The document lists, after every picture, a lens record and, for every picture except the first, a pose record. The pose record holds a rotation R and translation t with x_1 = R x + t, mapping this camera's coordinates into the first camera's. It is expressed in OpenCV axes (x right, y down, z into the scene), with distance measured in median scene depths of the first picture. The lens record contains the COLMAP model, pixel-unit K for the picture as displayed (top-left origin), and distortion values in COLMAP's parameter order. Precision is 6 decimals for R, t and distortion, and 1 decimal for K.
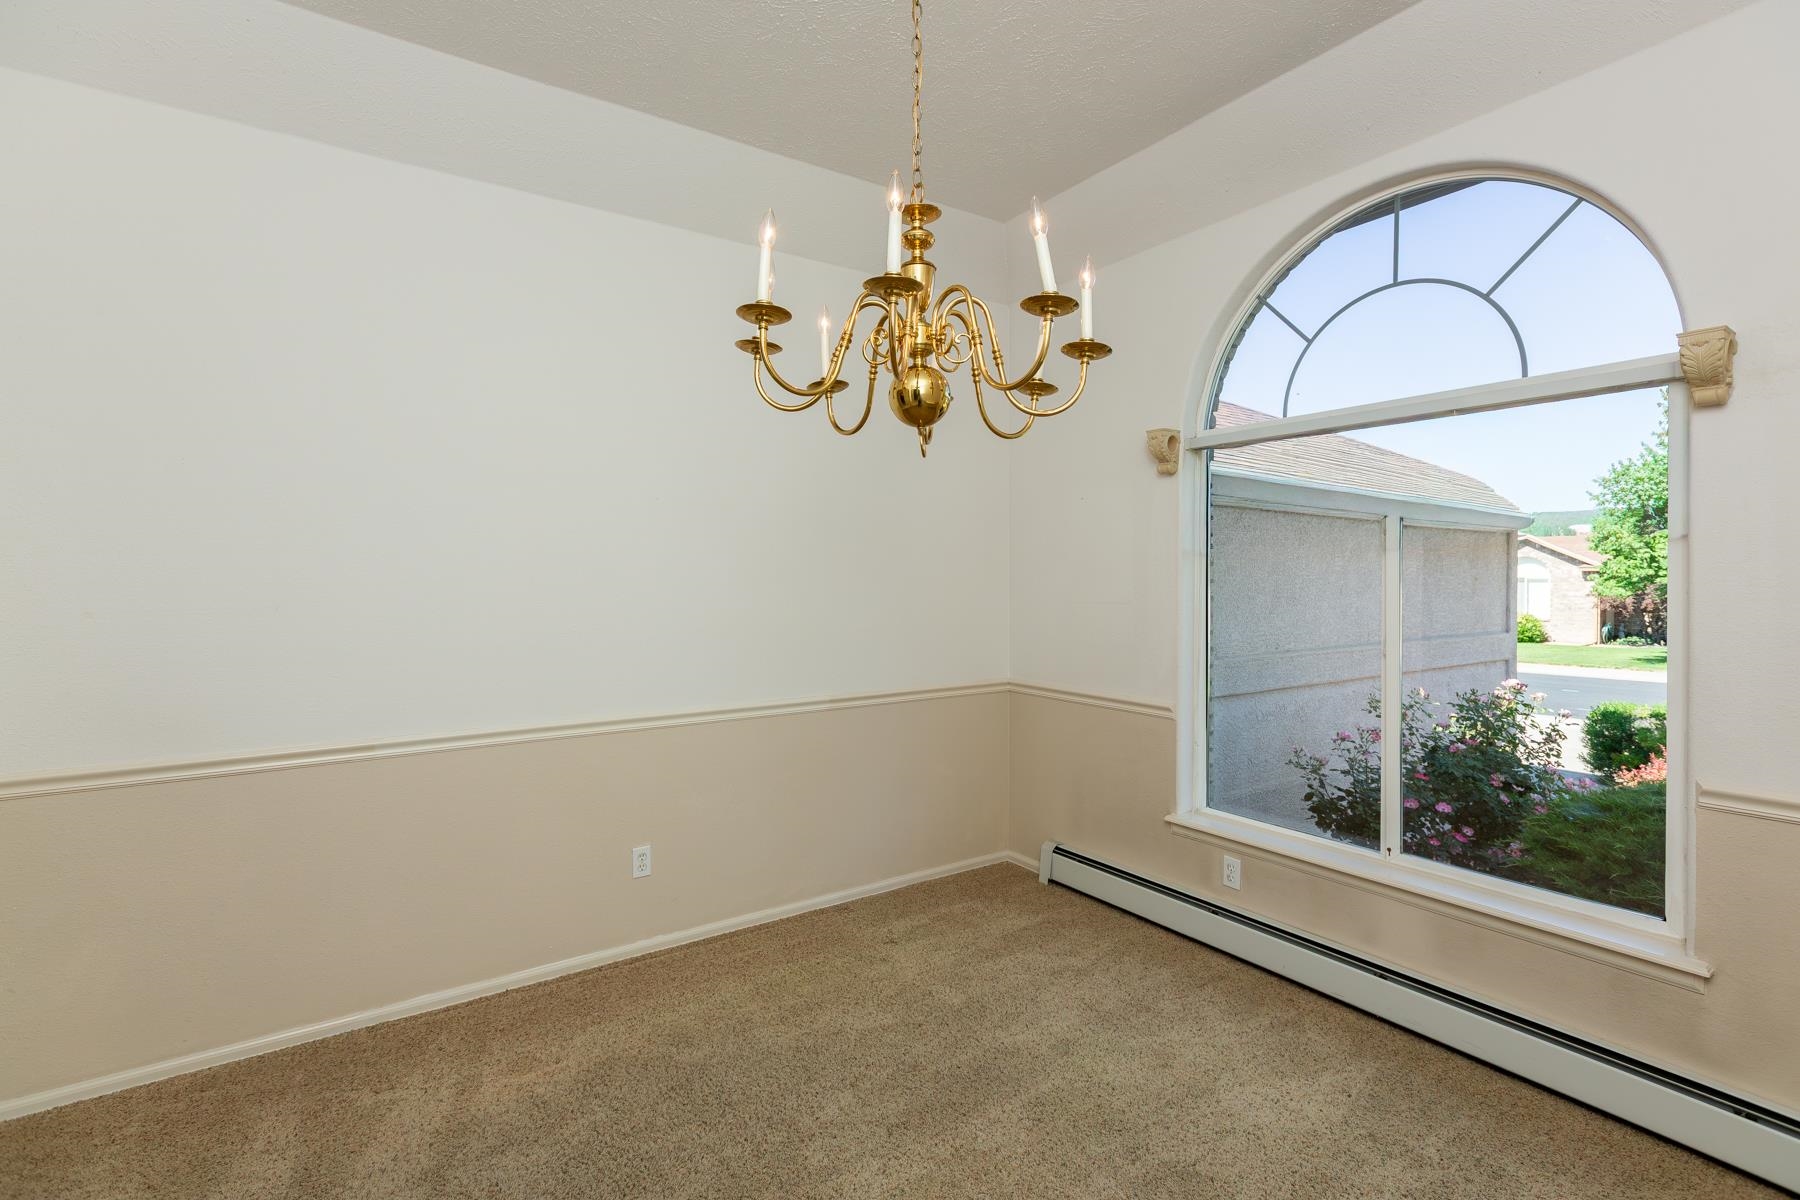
lens RADIAL K [[831.0, 0, 901.4], [0, 831.0, 594.1], [0, 0, 1]] dist [0.005476, -0.000540]
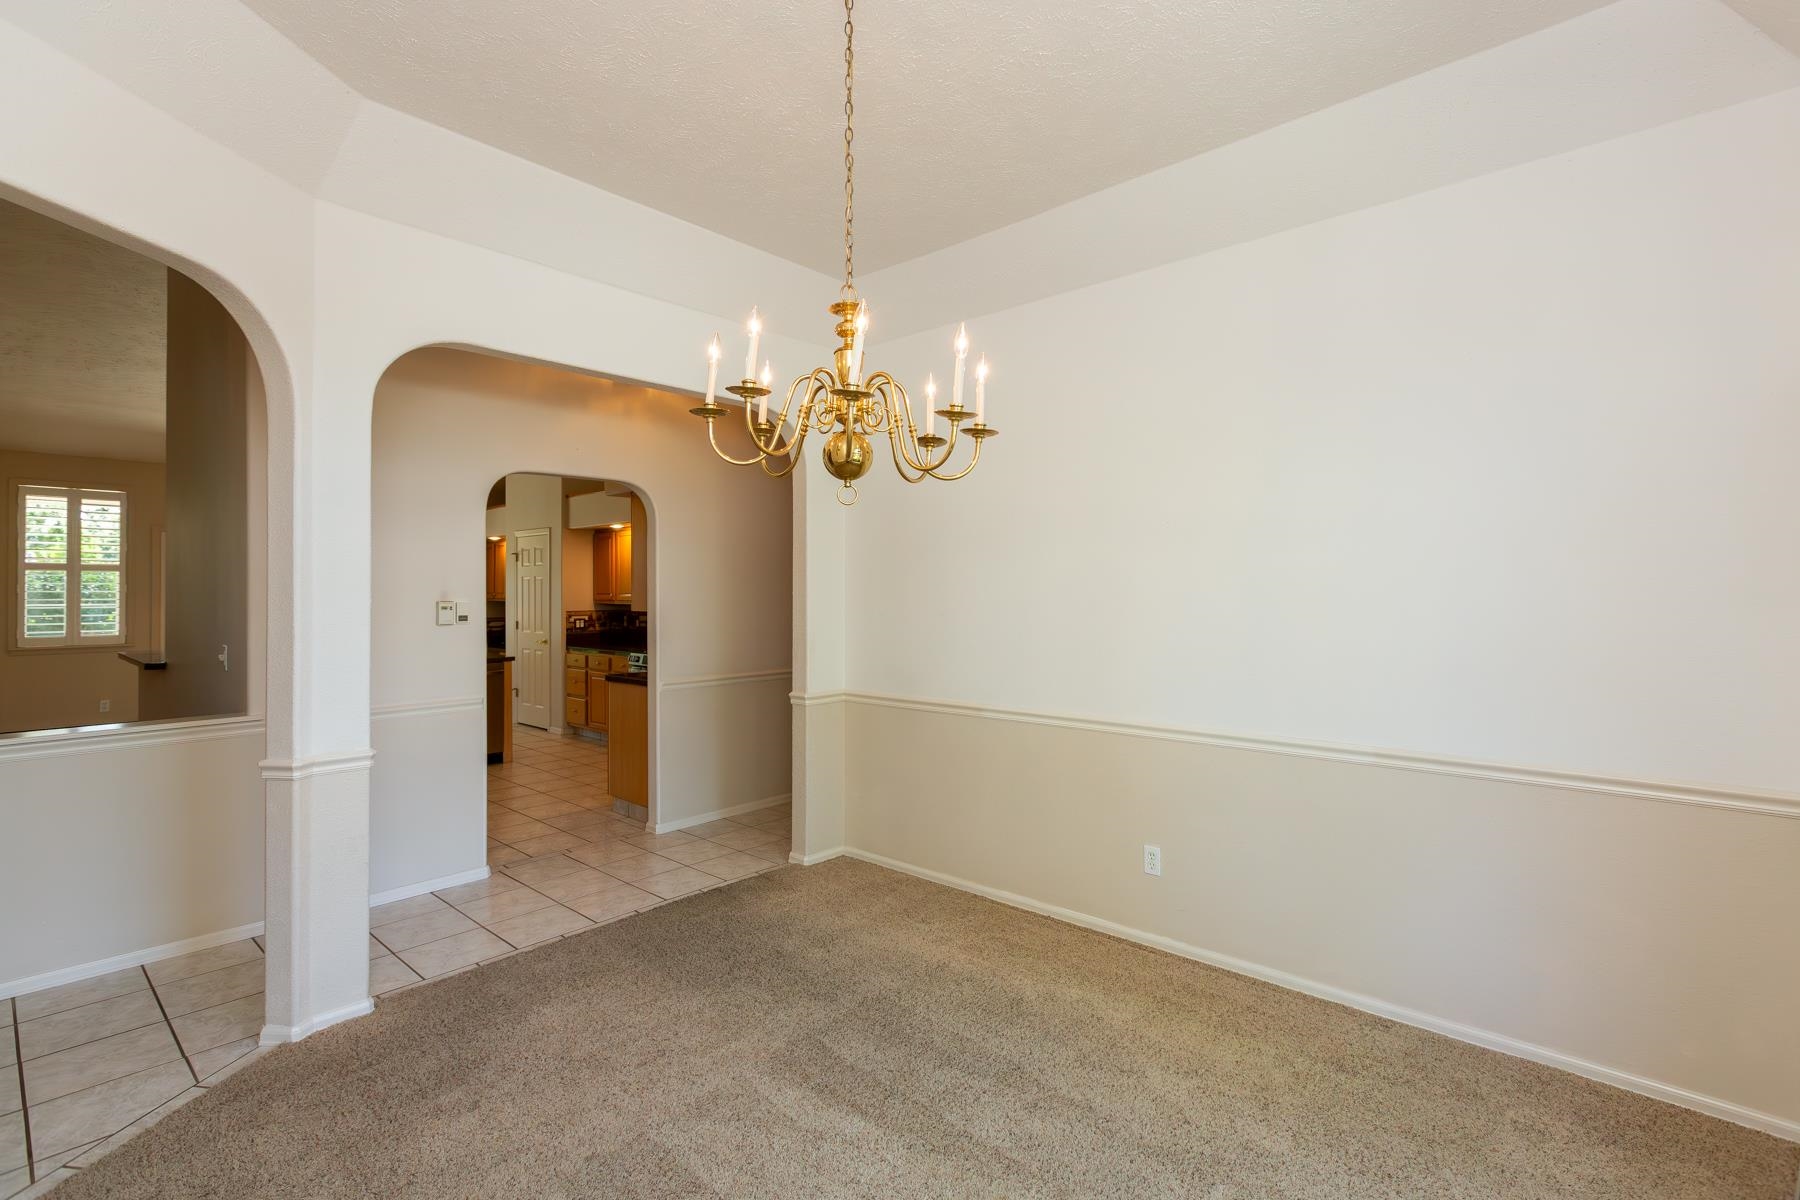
lens RADIAL K [[831.0, 0, 902.1], [0, 831.0, 599.0], [0, 0, 1]] dist [0.005476, -0.000540]
pose [[0.233809, 0.006100, -0.972263, 0.661555], [-0.022100, 0.999755, 0.000958, -0.012891], [0.972031, 0.021263, 0.233886, 0.420755]]
